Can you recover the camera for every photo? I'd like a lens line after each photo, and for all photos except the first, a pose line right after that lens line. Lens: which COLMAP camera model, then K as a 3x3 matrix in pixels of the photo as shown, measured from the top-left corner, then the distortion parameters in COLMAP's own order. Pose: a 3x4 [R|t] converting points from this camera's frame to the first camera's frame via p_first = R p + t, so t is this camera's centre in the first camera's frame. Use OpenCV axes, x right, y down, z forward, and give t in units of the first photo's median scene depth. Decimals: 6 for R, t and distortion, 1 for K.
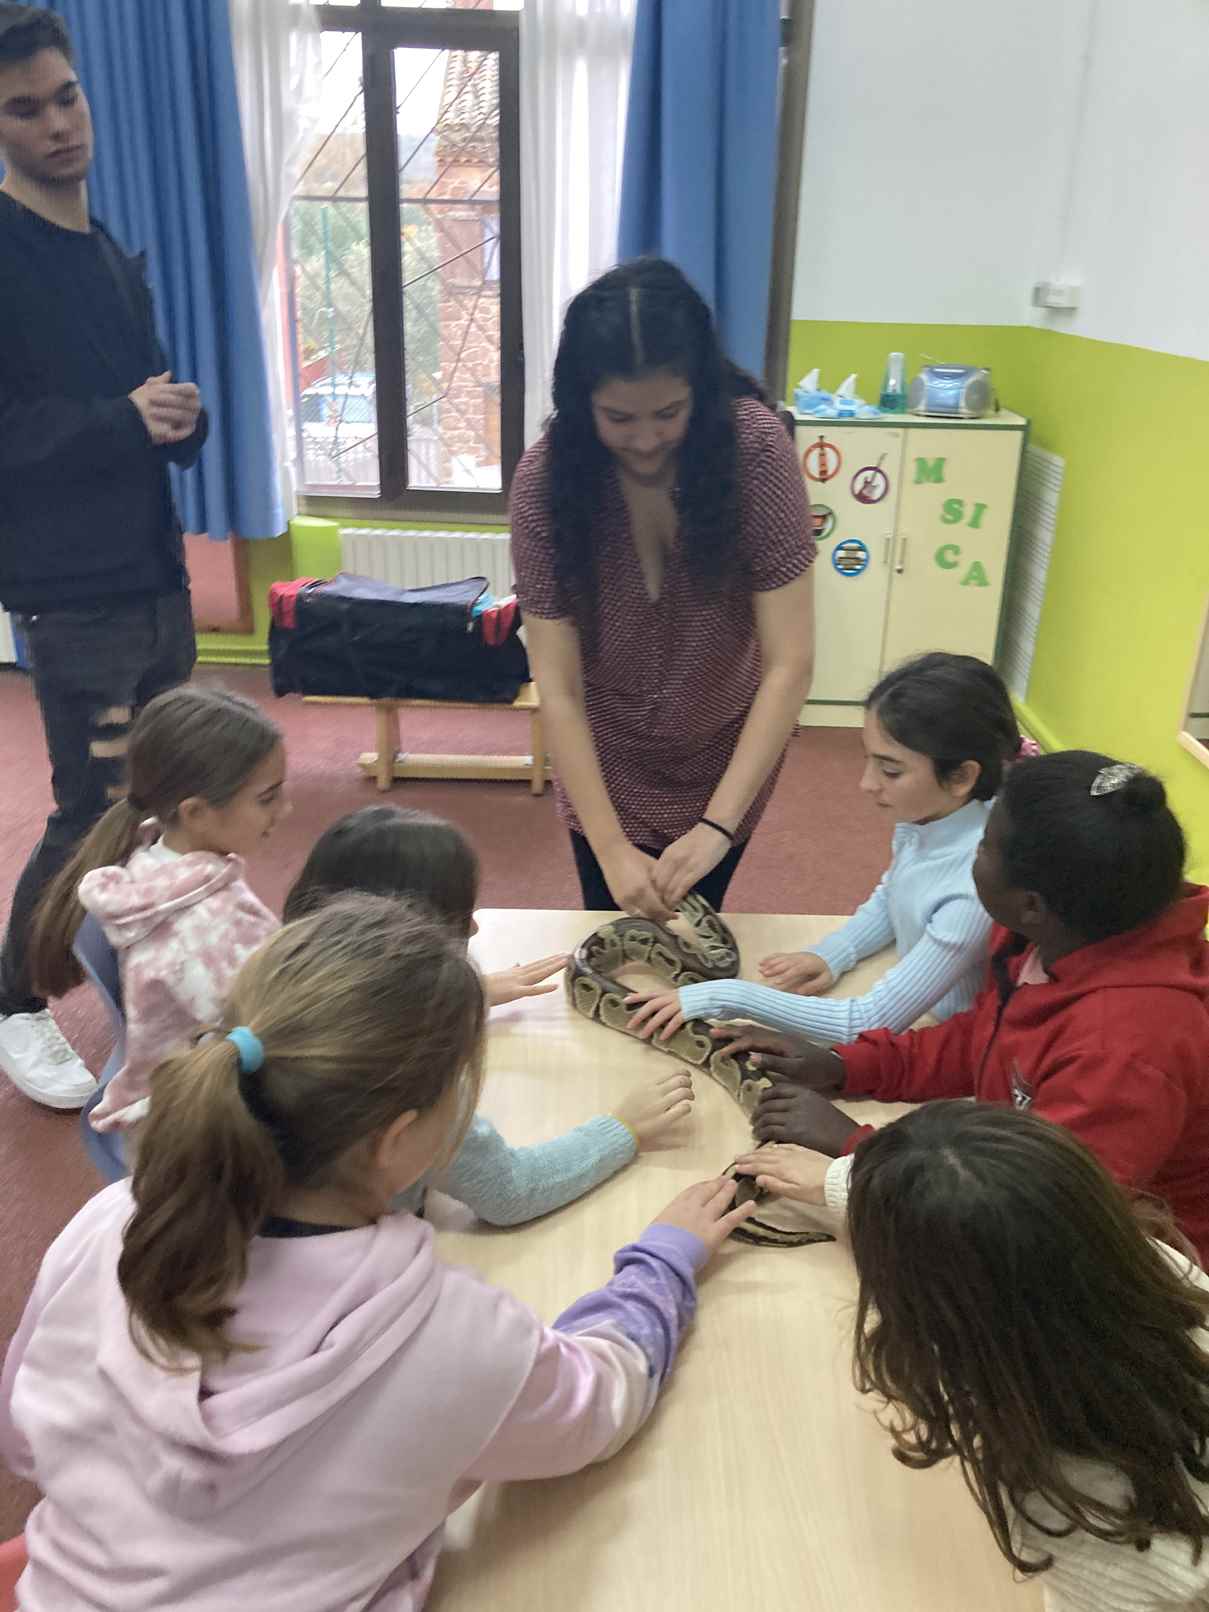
lens RADIAL K [[1293.2, 0, 604.5], [0, 1293.2, 806.0], [0, 0, 1]] dist [0.047455, -0.001731]
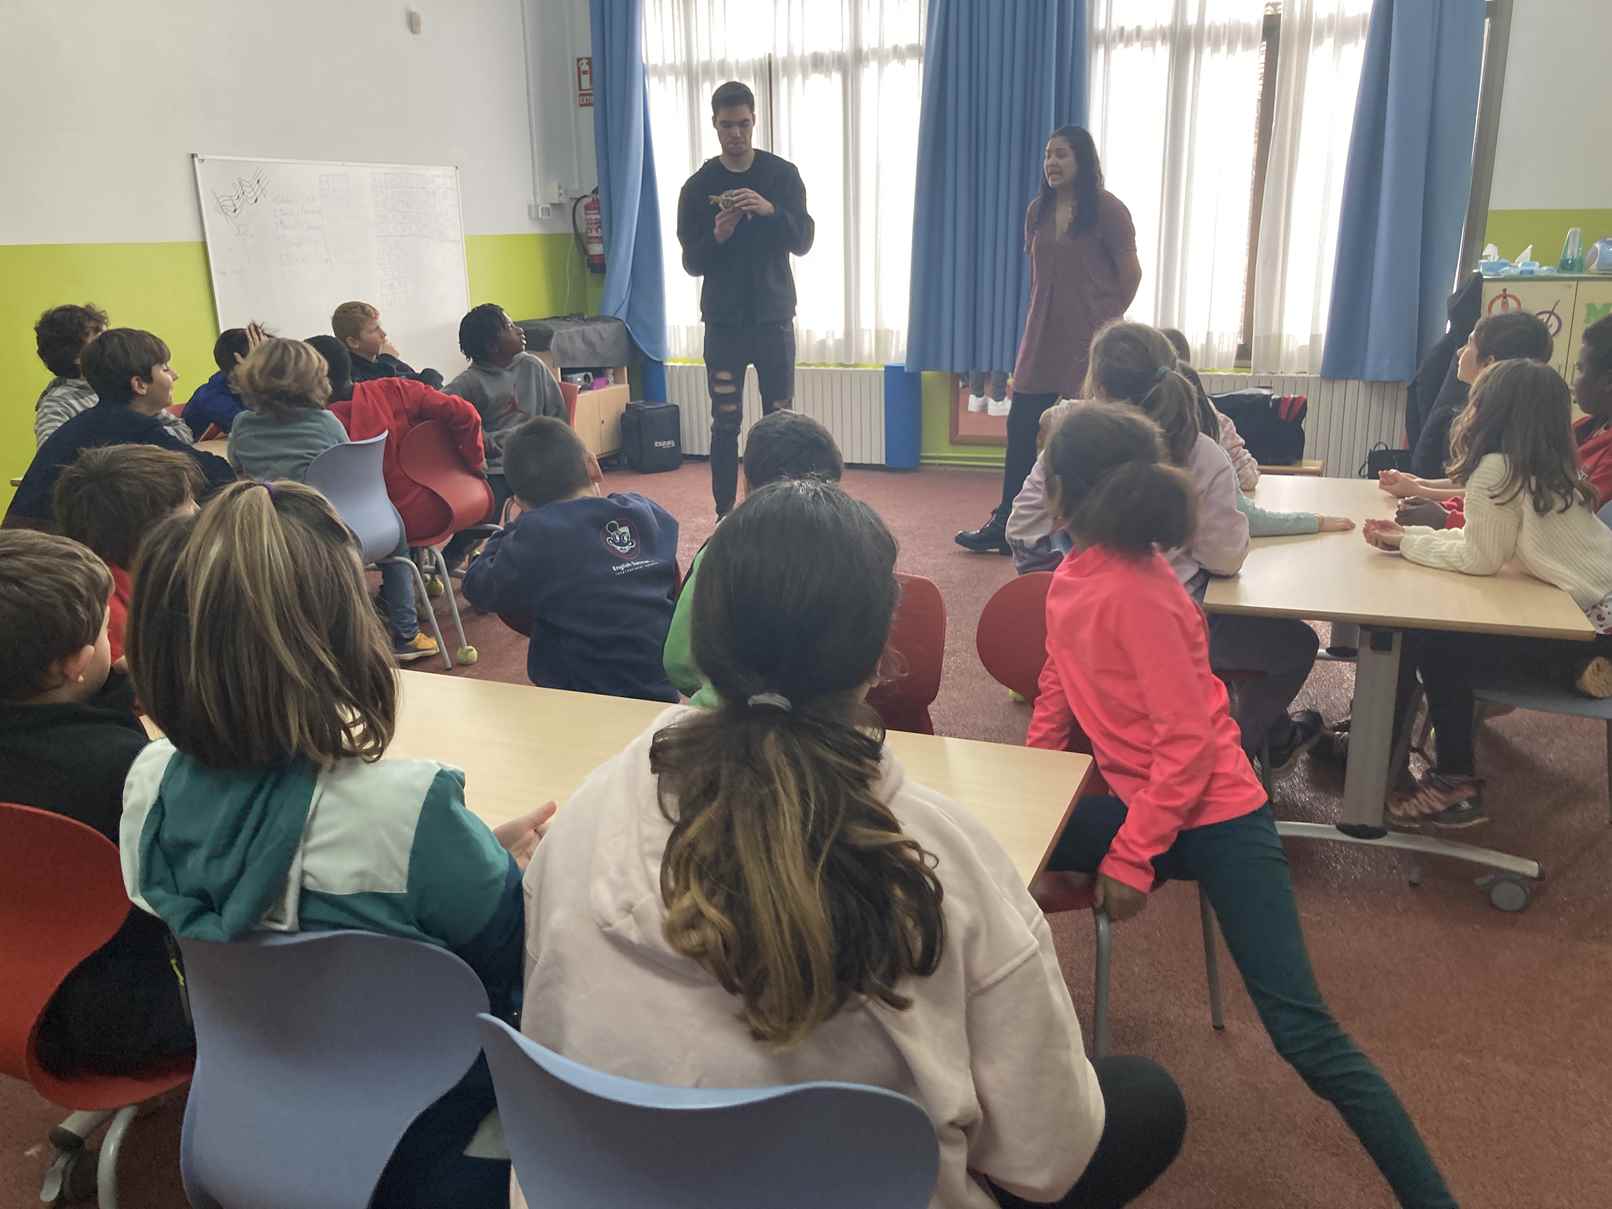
lens RADIAL K [[1293.2, 0, 806.0], [0, 1293.2, 604.5], [0, 0, 1]] dist [0.047455, -0.001731]
pose [[0.944884, 0.051652, -0.323305, -0.064184], [-0.069733, 0.996569, -0.044587, 0.158650], [0.319893, 0.064675, 0.945244, -0.520148]]
